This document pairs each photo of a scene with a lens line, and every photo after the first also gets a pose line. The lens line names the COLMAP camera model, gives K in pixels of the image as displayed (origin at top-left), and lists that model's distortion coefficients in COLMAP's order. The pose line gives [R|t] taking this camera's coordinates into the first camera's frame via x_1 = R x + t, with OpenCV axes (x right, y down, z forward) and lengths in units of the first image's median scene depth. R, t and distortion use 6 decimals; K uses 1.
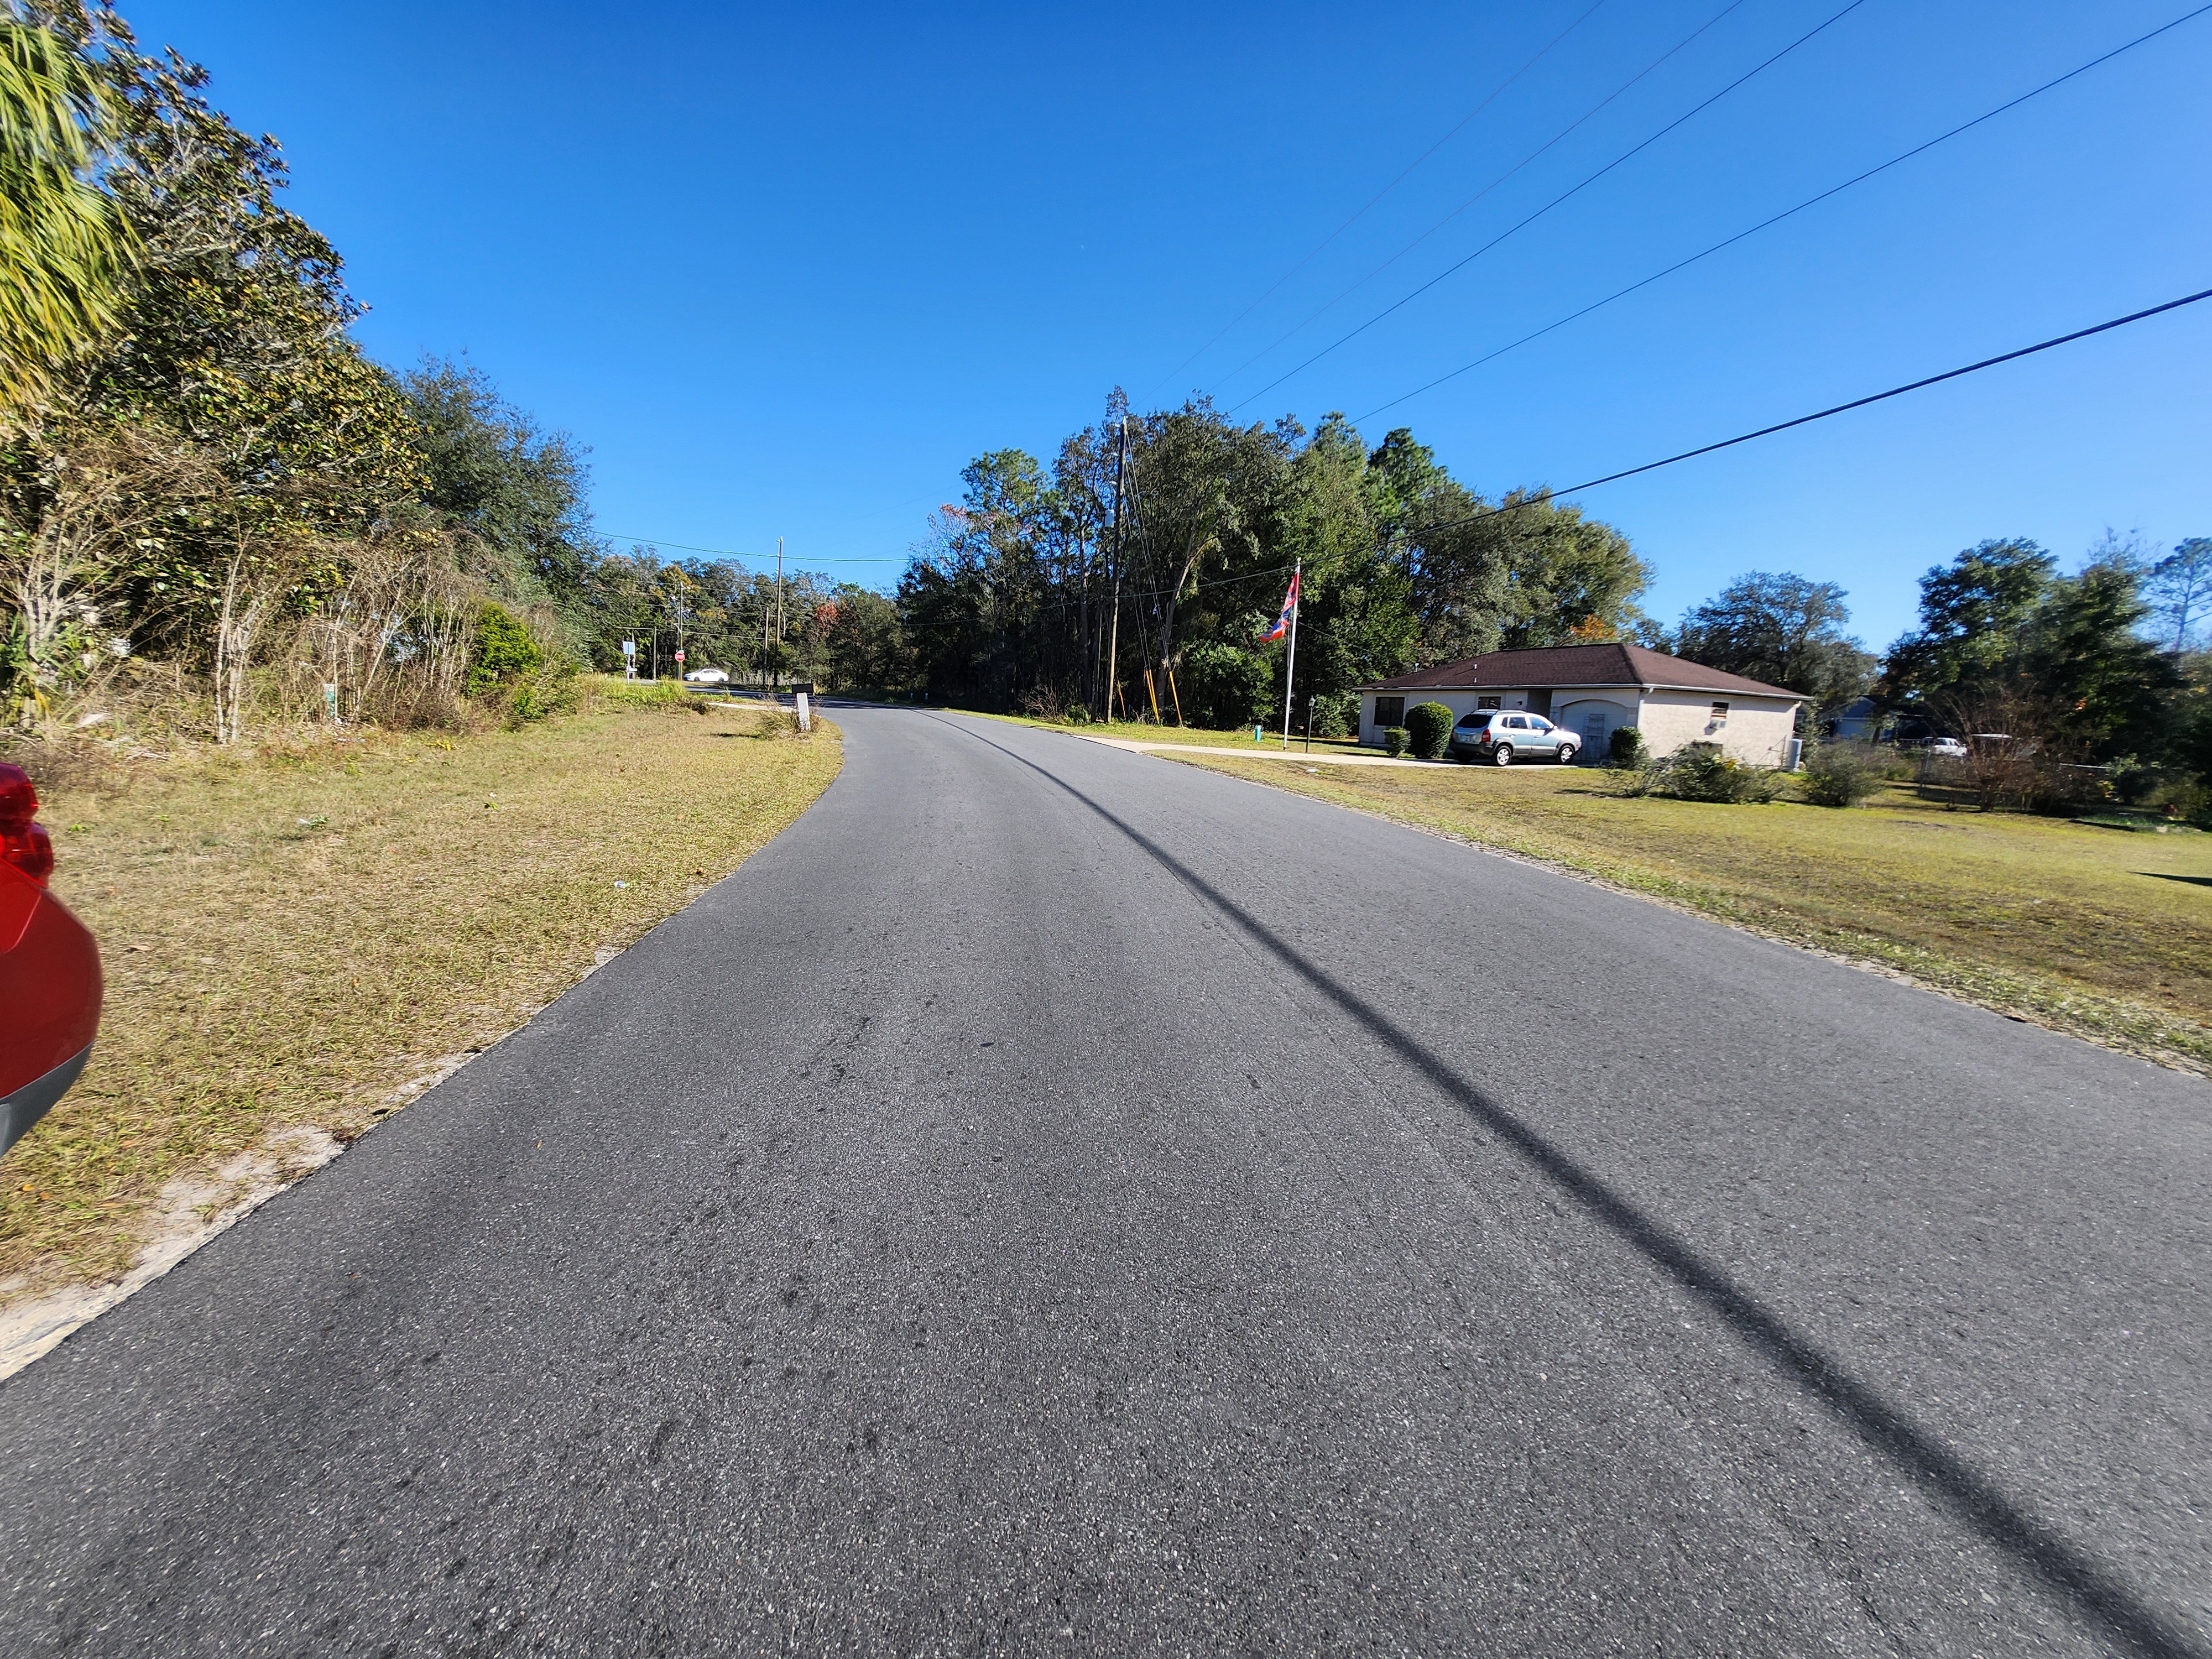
lens RADIAL K [[898.5, 0, 1088.2], [0, 898.5, 831.2], [0, 0, 1]] dist [-0.012529, 0.000007]
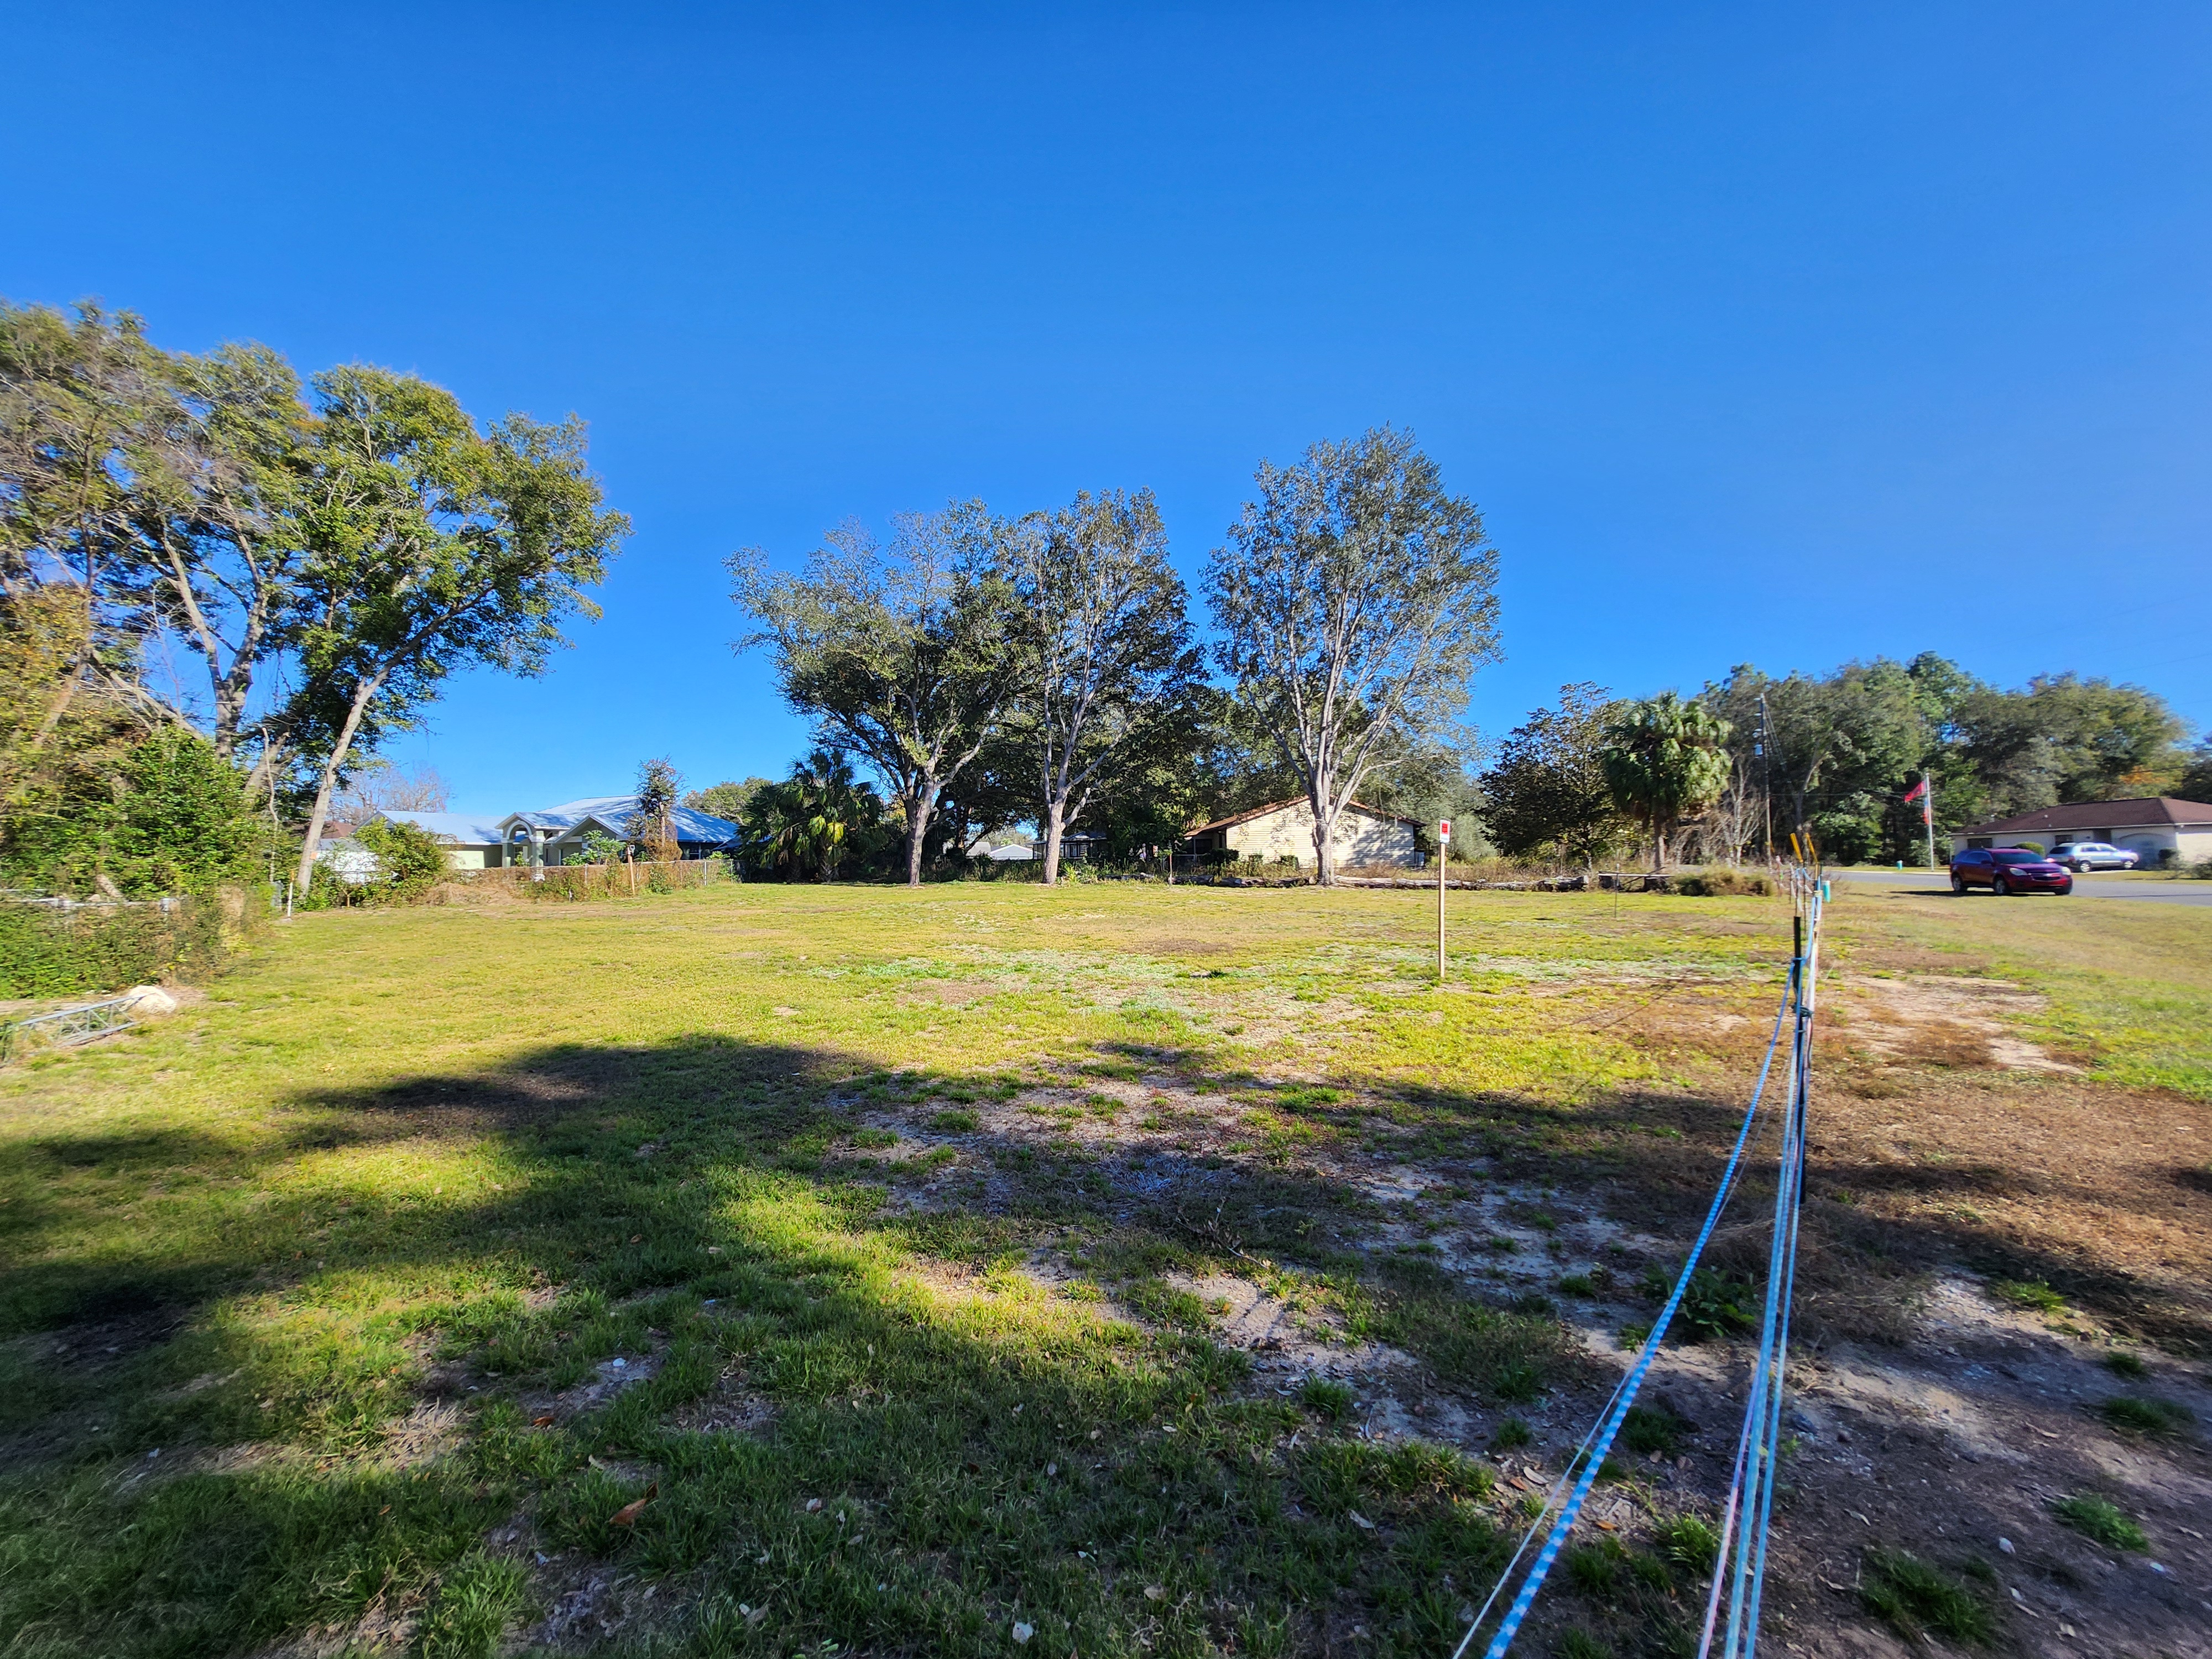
lens RADIAL K [[883.6, 0, 1099.1], [0, 883.6, 824.2], [0, 0, 1]] dist [-0.018306, -0.000593]
pose [[0.922172, -0.079538, -0.378513, -0.497495], [0.005737, 0.981332, -0.192235, 0.107469], [0.386737, 0.175102, 0.905414, -0.959511]]
